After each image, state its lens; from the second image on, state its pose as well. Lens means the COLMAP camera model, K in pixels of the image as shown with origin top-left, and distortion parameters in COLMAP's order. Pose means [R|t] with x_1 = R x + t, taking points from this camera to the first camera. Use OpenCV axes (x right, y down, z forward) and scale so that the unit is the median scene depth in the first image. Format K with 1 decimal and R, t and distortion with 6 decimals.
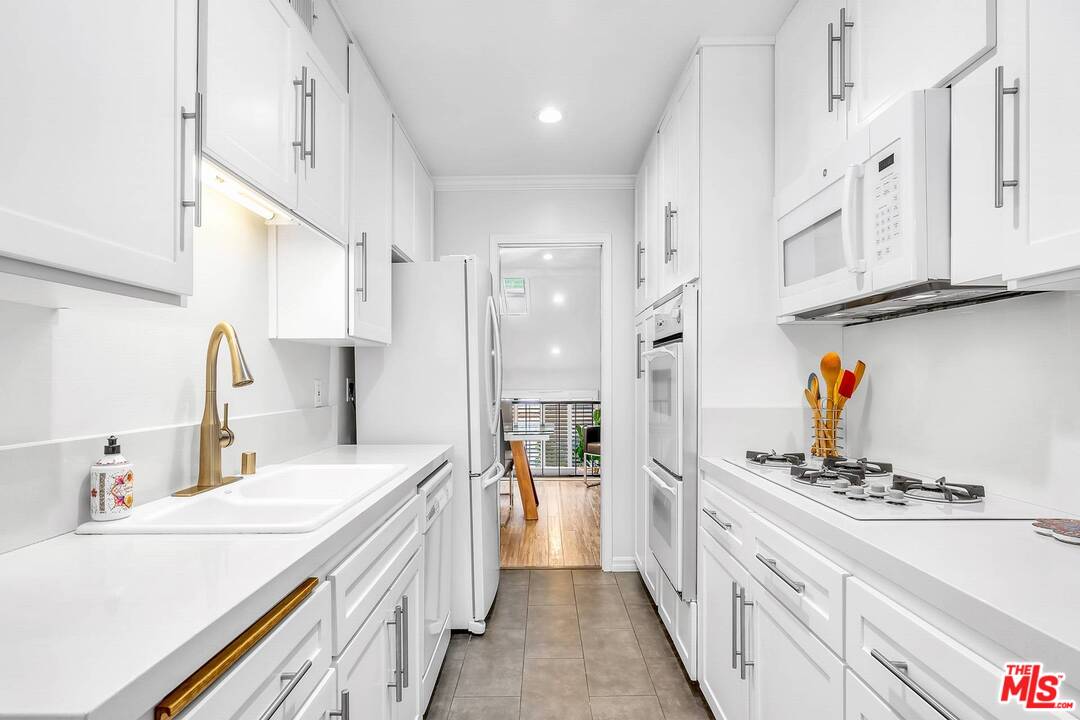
lens RADIAL K [[509.4, 0, 527.6], [0, 509.4, 380.5], [0, 0, 1]] dist [-0.005172, 0.000386]
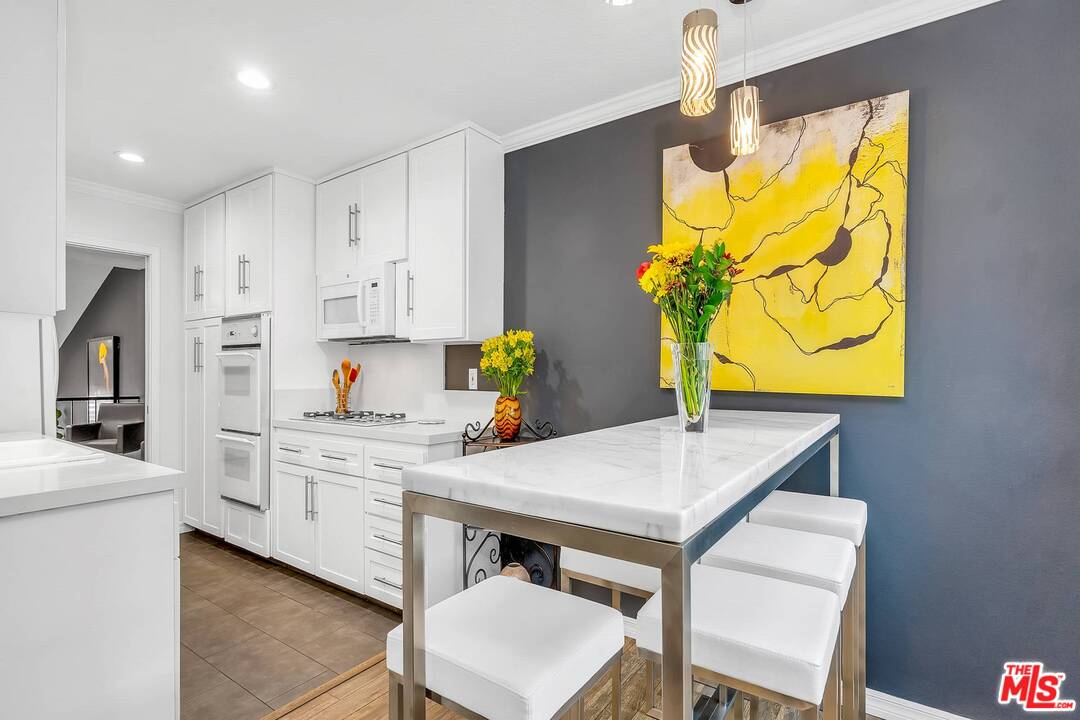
lens RADIAL K [[509.4, 0, 540.0], [0, 509.4, 371.0], [0, 0, 1]] dist [-0.005172, 0.000386]
pose [[0.556452, 0.007535, 0.830846, -0.626671], [0.001767, 0.999946, -0.010253, 0.012086], [-0.830878, 0.007173, 0.556408, -0.727156]]
